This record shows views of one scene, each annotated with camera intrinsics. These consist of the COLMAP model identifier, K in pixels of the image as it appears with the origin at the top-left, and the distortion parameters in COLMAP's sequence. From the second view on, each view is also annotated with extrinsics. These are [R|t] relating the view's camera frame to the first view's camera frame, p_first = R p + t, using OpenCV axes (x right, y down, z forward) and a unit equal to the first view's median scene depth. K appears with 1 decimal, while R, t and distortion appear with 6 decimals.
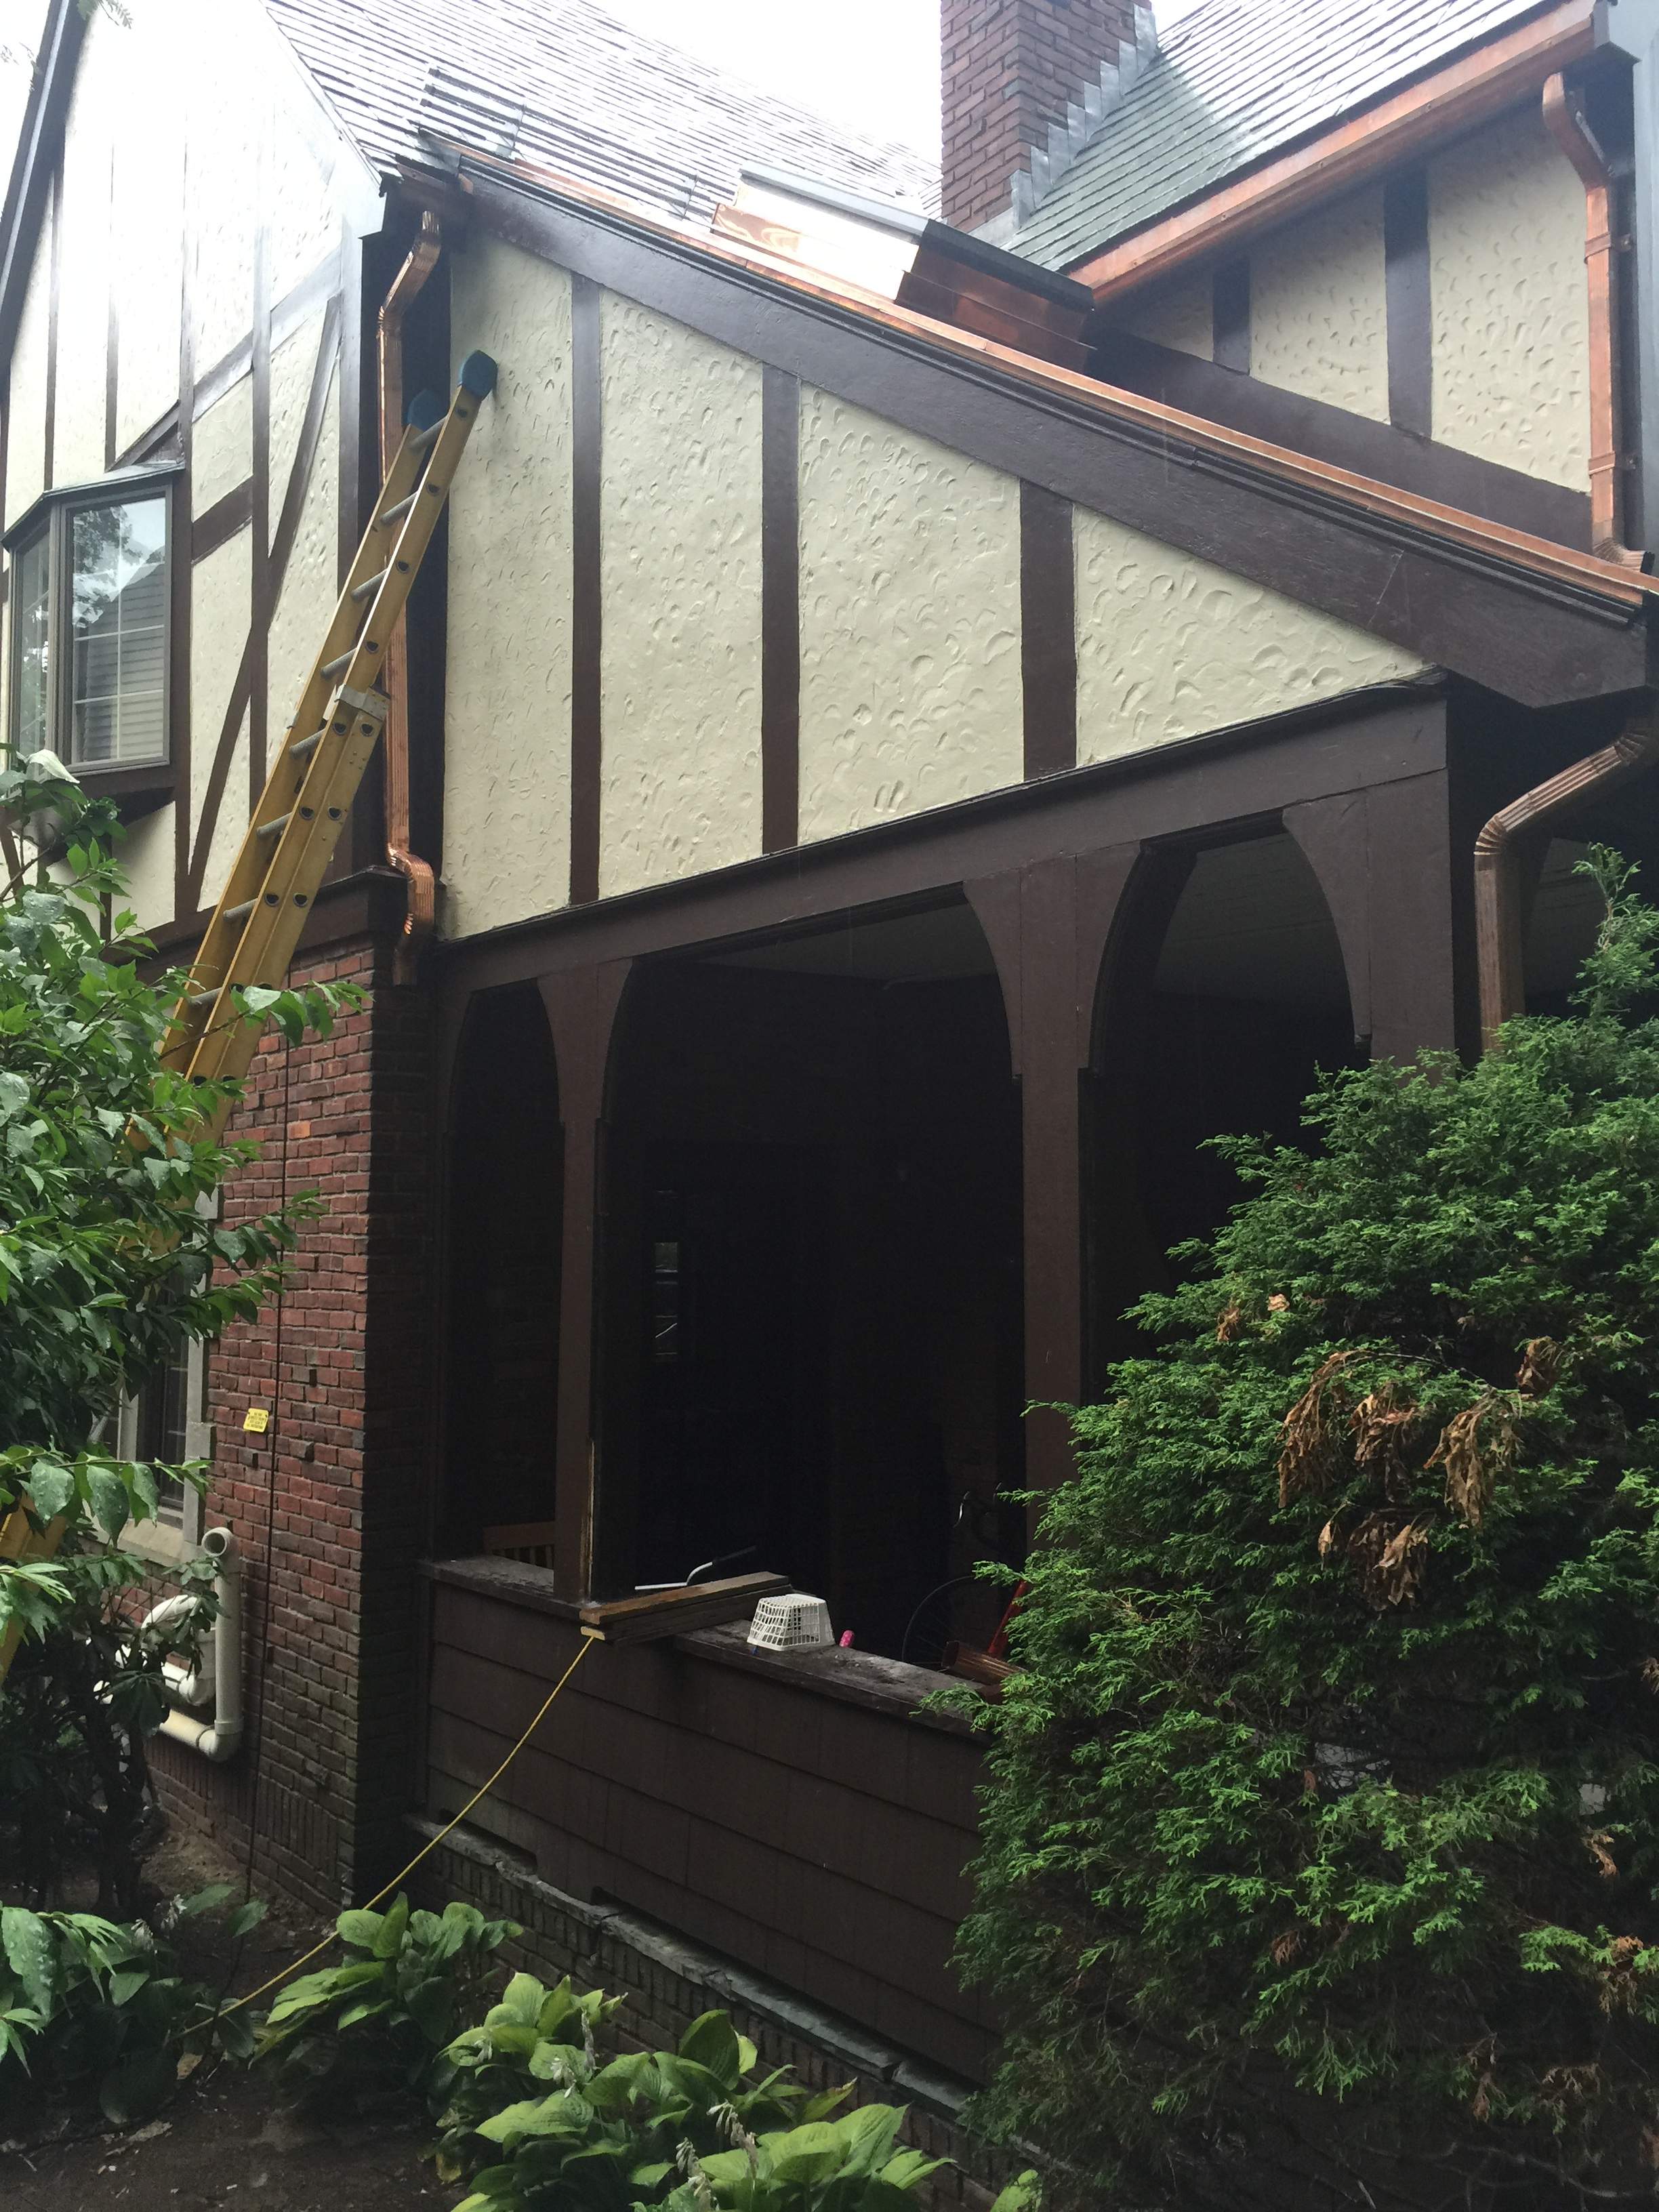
lens RADIAL K [[1886.2, 0, 841.1], [0, 1886.2, 1091.7], [0, 0, 1]] dist [0.091790, -0.121949]
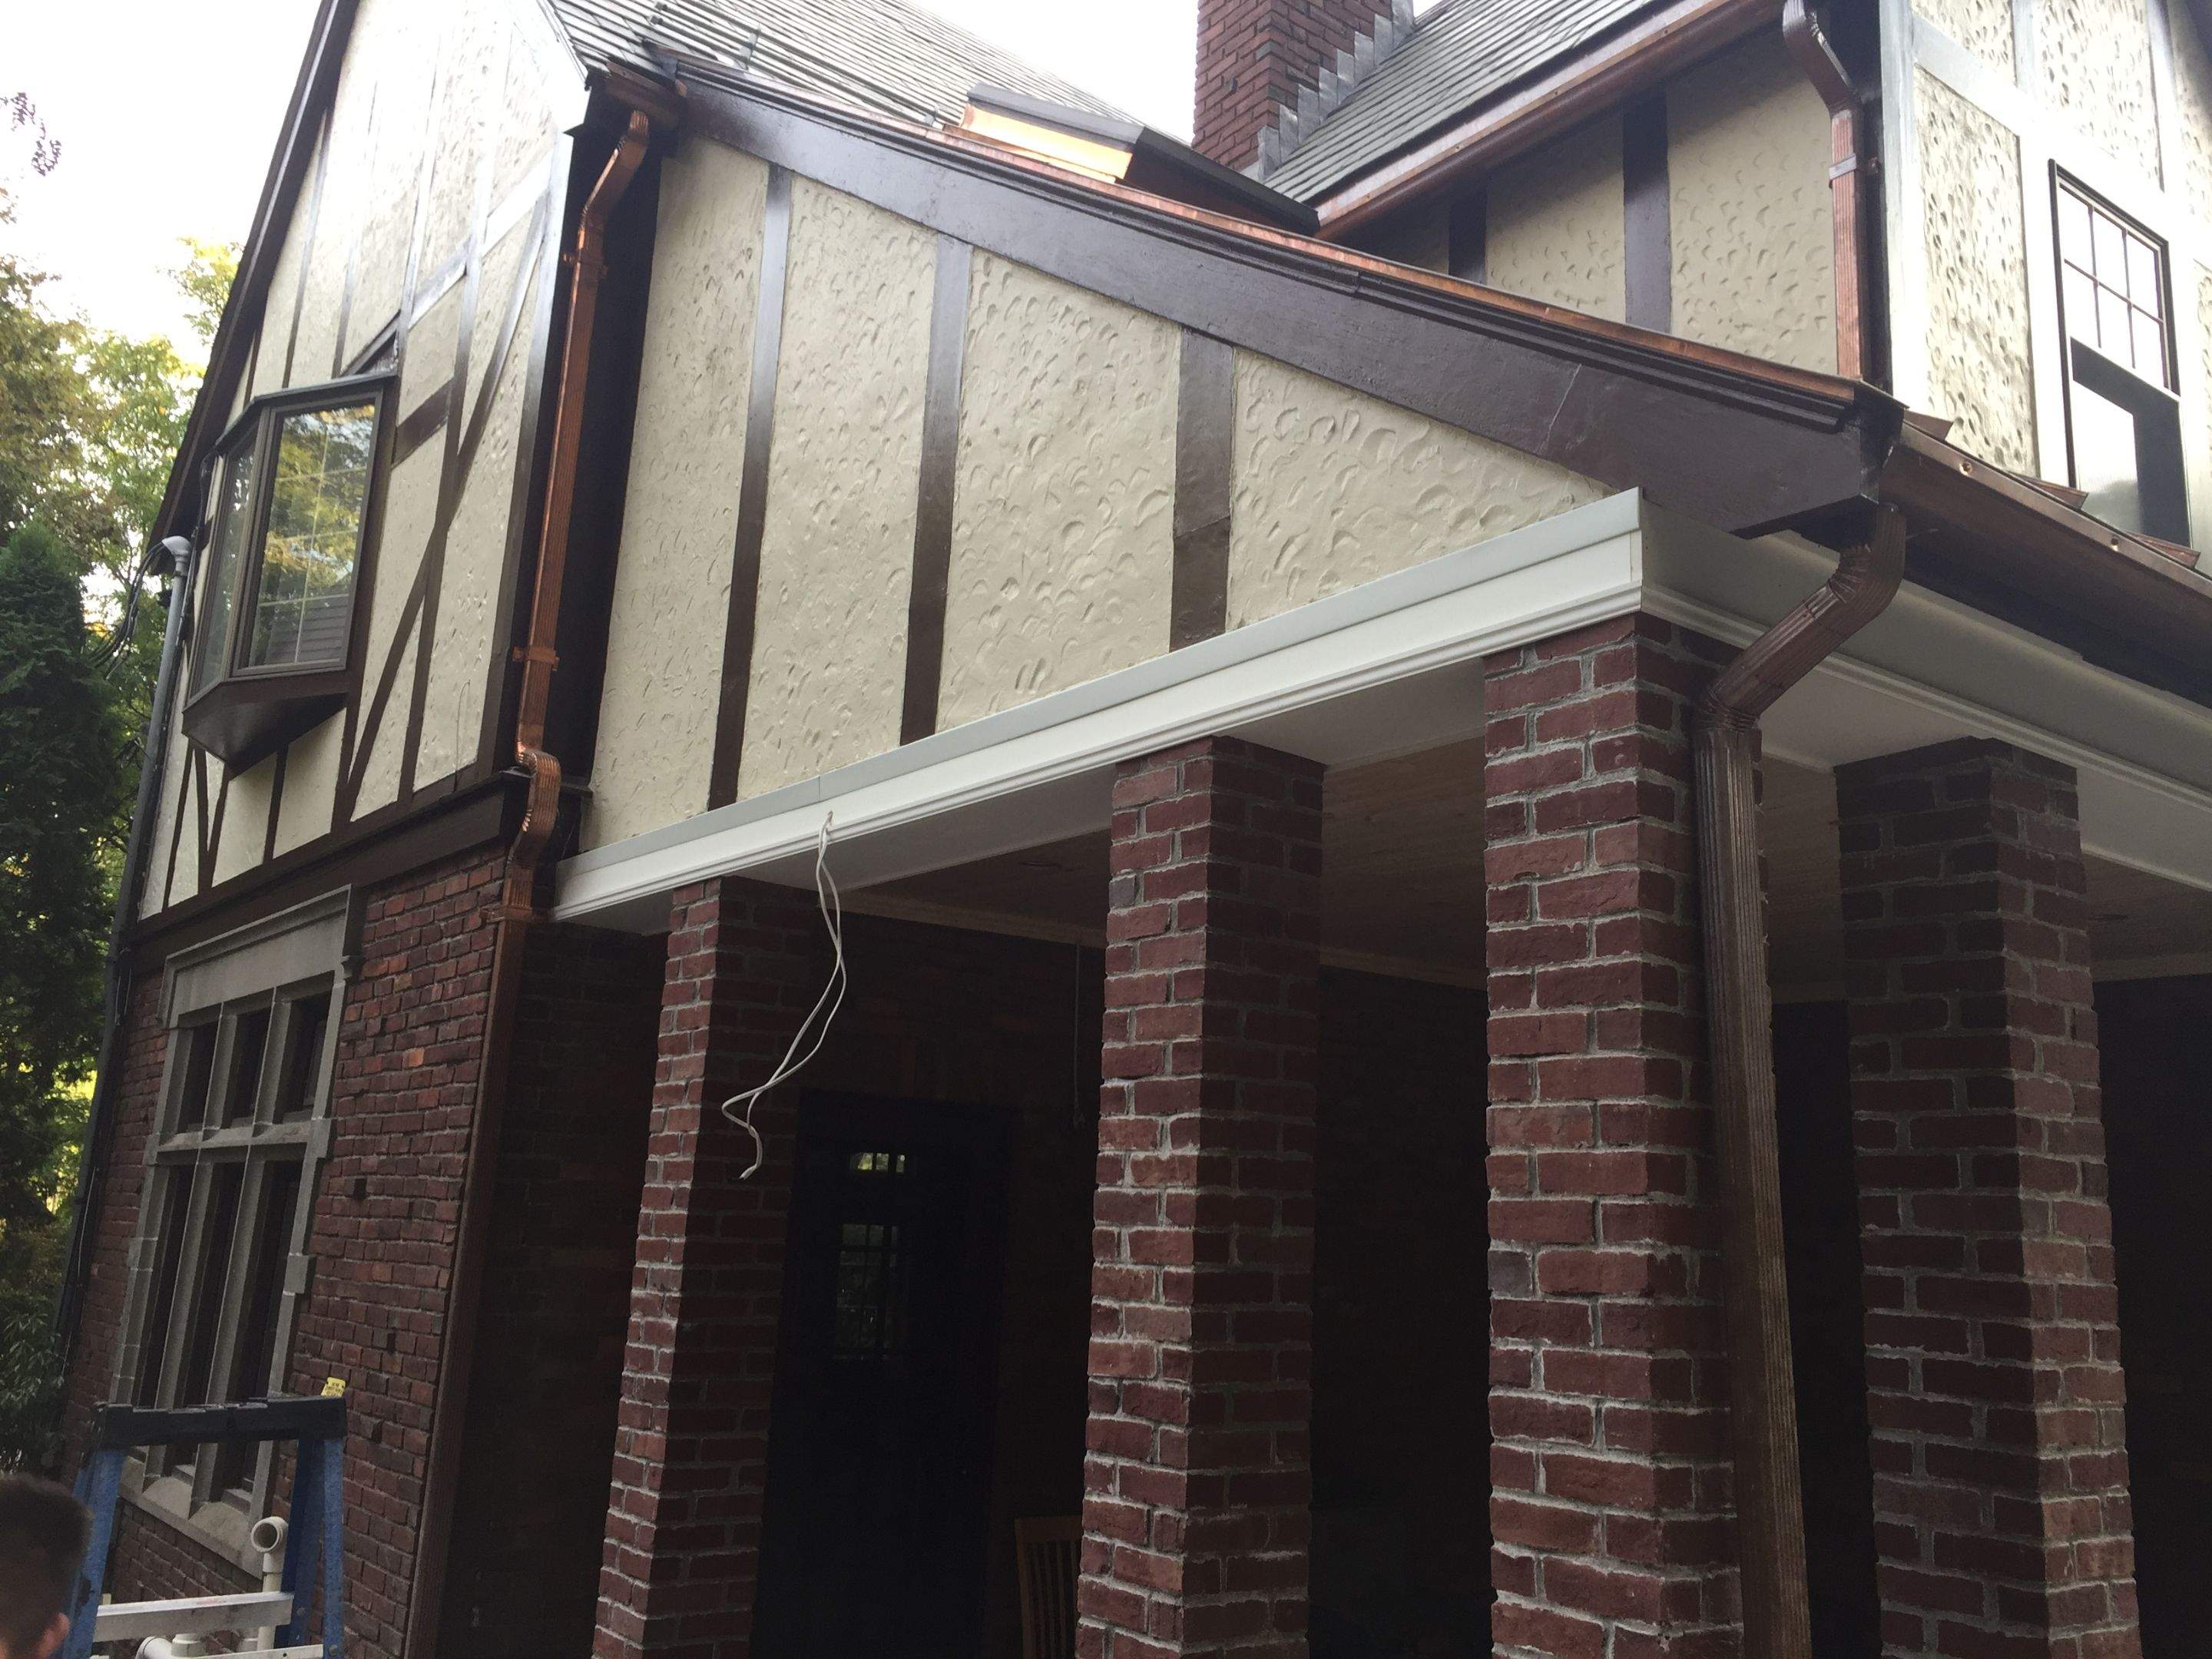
lens RADIAL K [[1886.3, 0, 1099.7], [0, 1886.3, 800.6], [0, 0, 1]] dist [0.074254, -0.099878]
pose [[0.998681, 0.045715, -0.023366, 0.069234], [-0.048796, 0.986691, -0.155112, 0.030200], [0.015964, 0.156048, 0.987620, 0.122834]]
